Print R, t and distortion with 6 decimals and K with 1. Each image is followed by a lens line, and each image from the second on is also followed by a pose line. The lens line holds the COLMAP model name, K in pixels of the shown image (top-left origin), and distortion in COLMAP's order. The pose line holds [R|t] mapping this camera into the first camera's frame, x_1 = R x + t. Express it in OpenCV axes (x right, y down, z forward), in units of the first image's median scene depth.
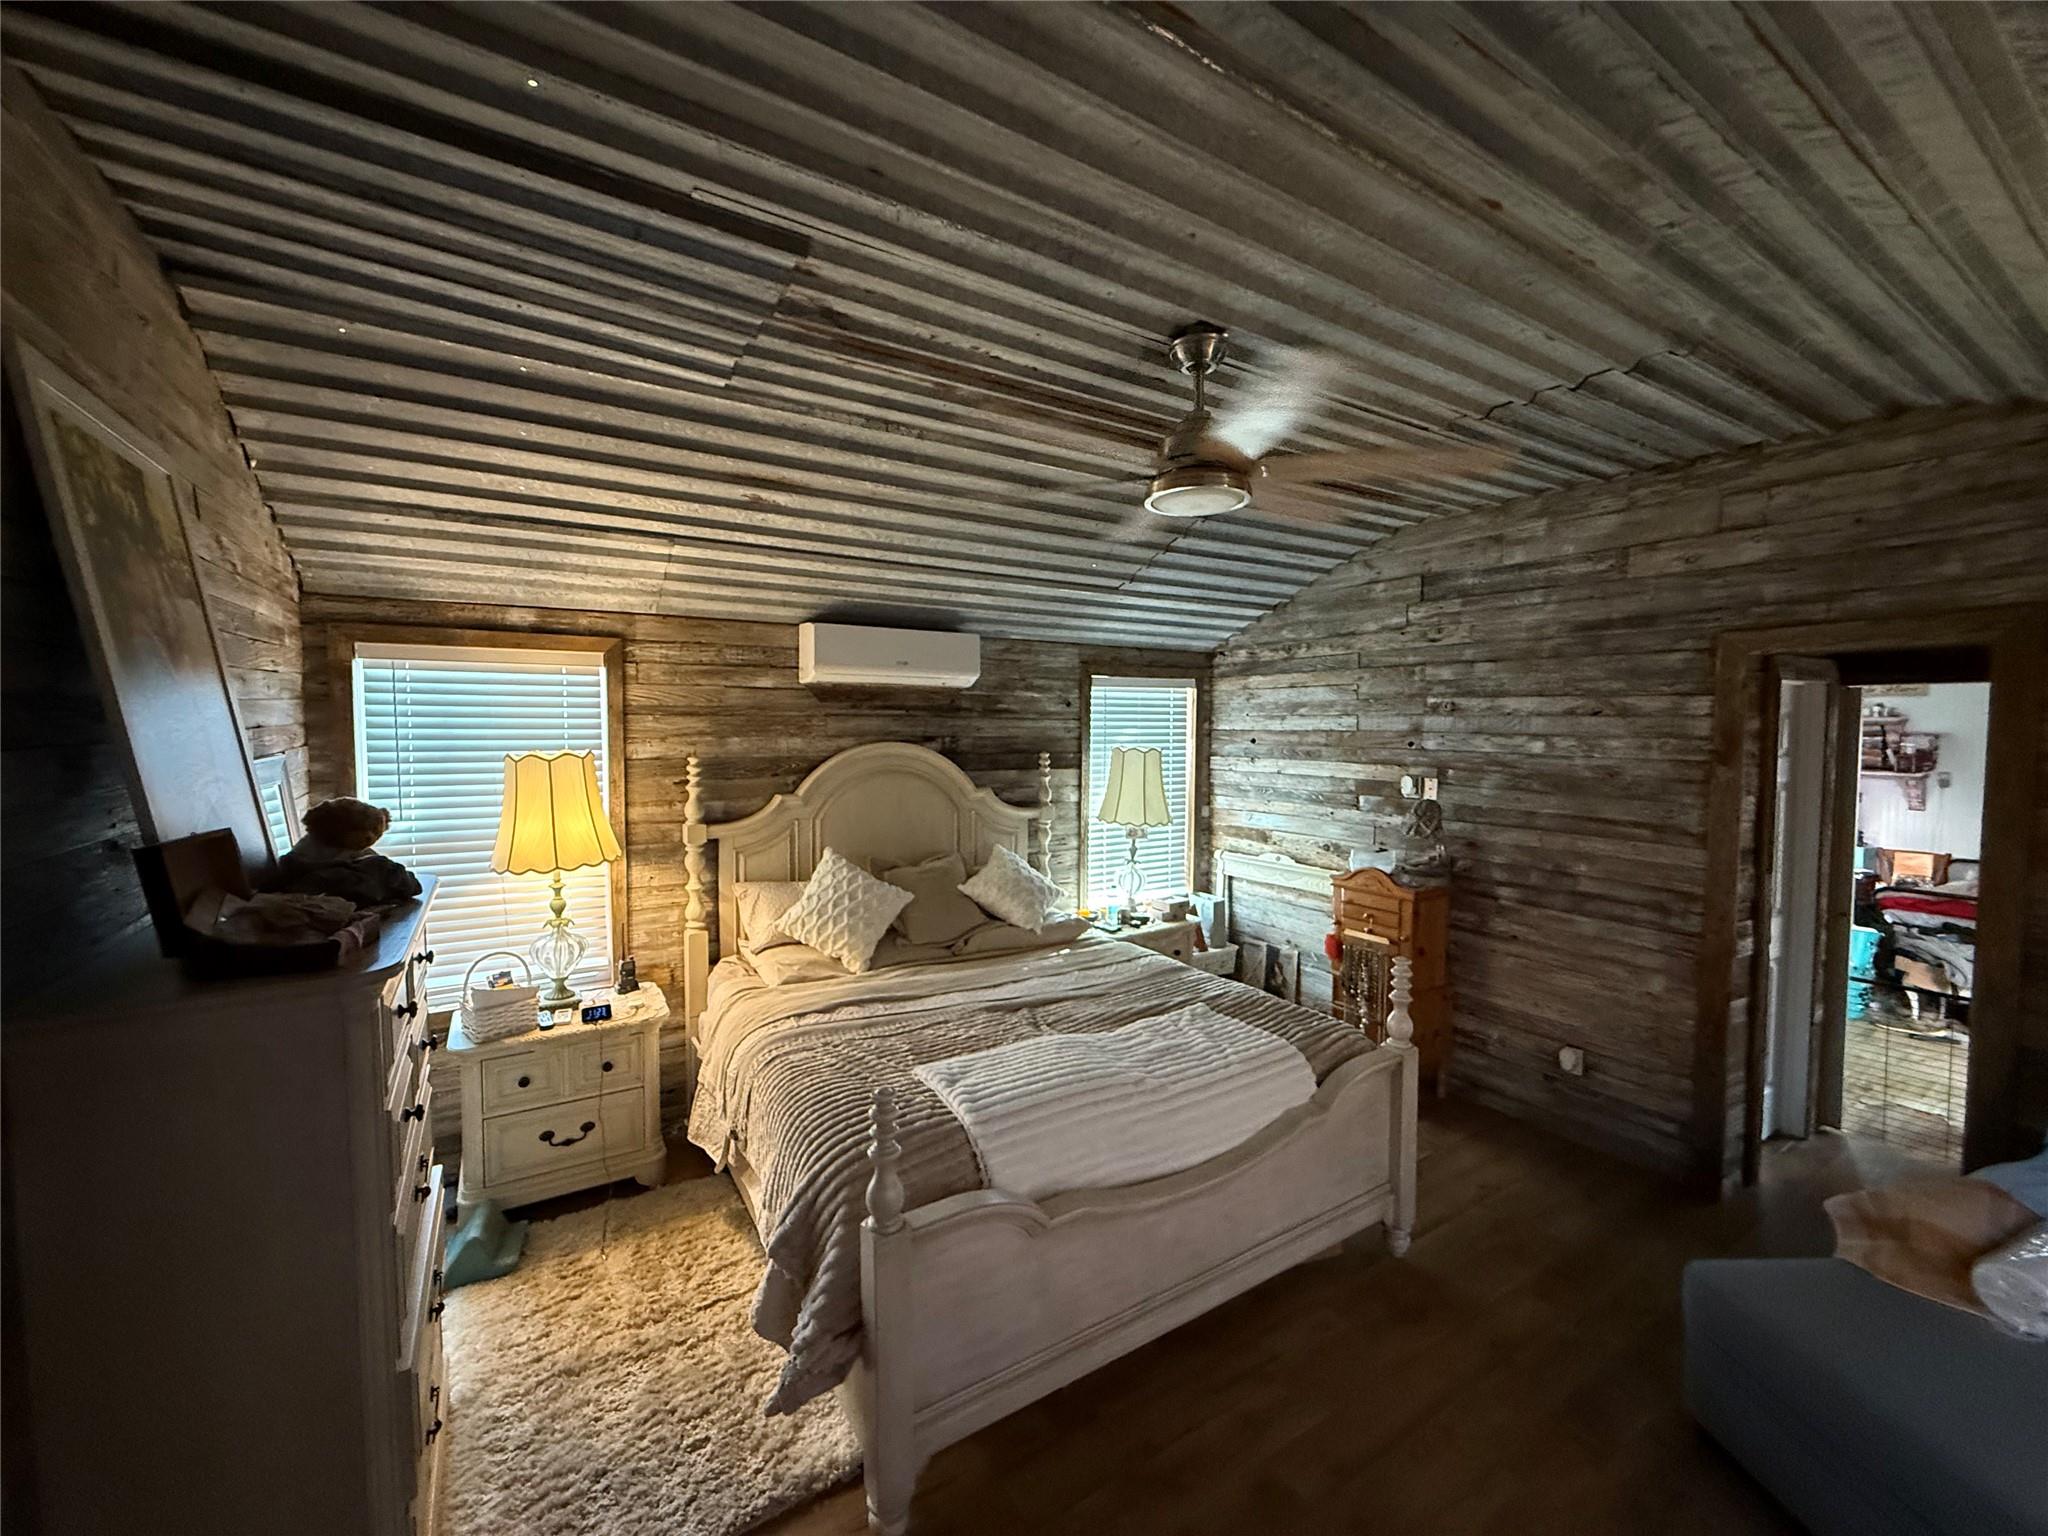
lens RADIAL K [[812.3, 0, 1019.2], [0, 812.3, 766.3], [0, 0, 1]] dist [-0.001567, 0.000407]
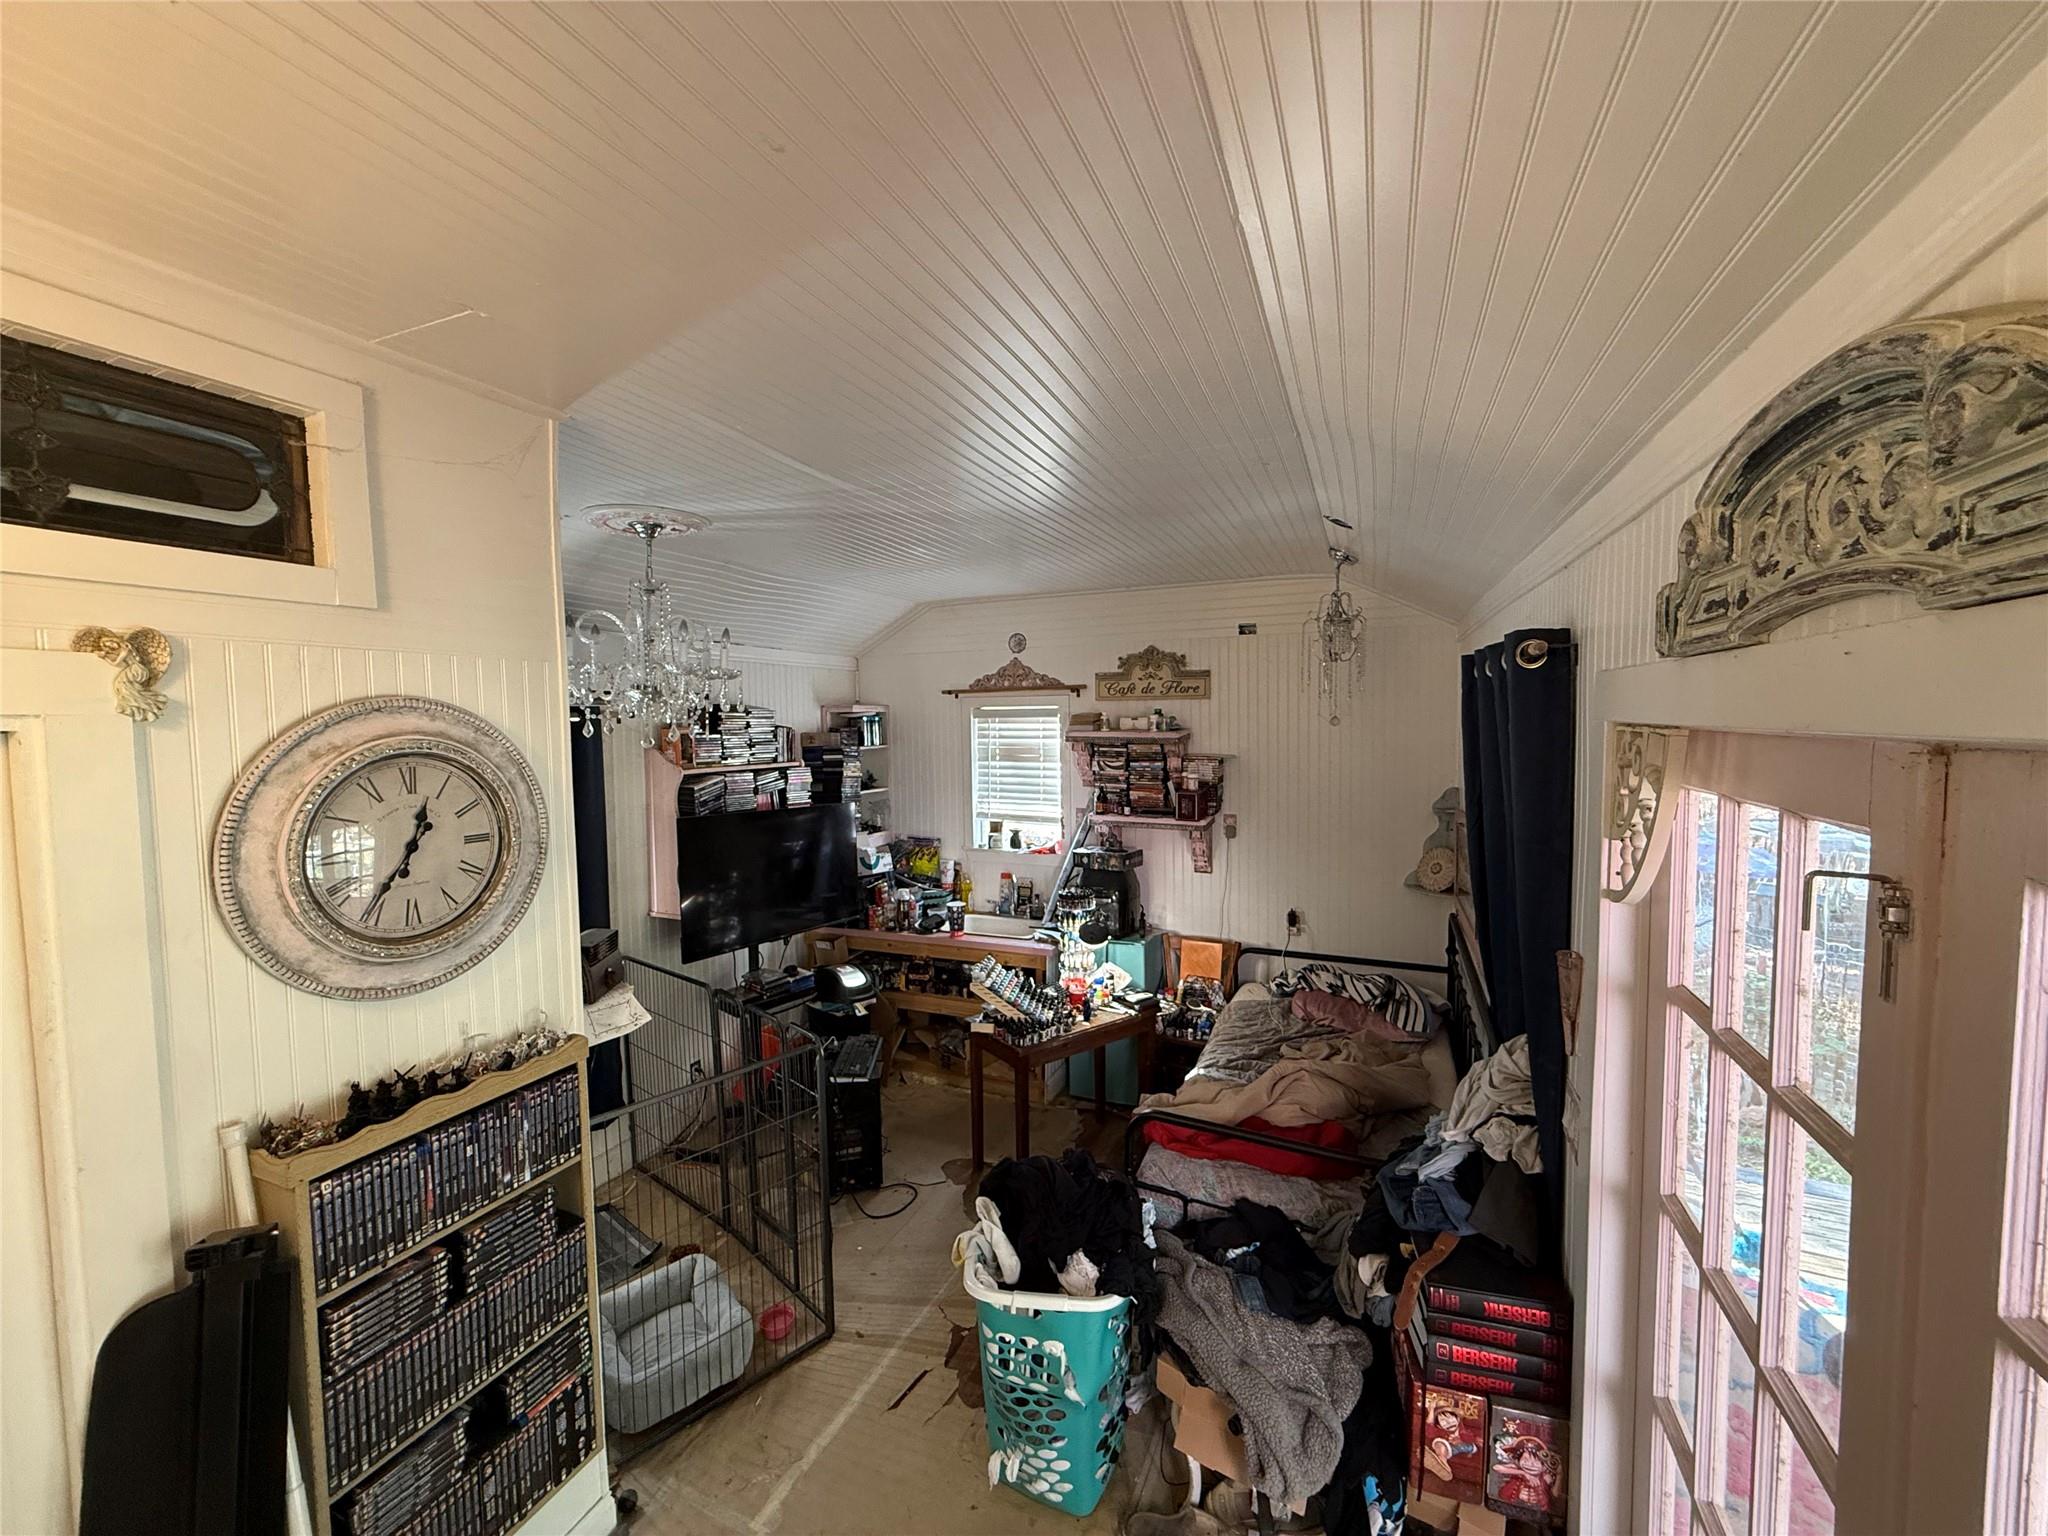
lens RADIAL K [[812.3, 0, 1021.6], [0, 812.3, 770.1], [0, 0, 1]] dist [-0.001567, 0.000407]
pose [[0.828875, -0.029747, 0.558642, 0.622550], [0.028734, 0.999531, 0.010590, -0.040604], [-0.558695, 0.007275, 0.829341, 0.538778]]
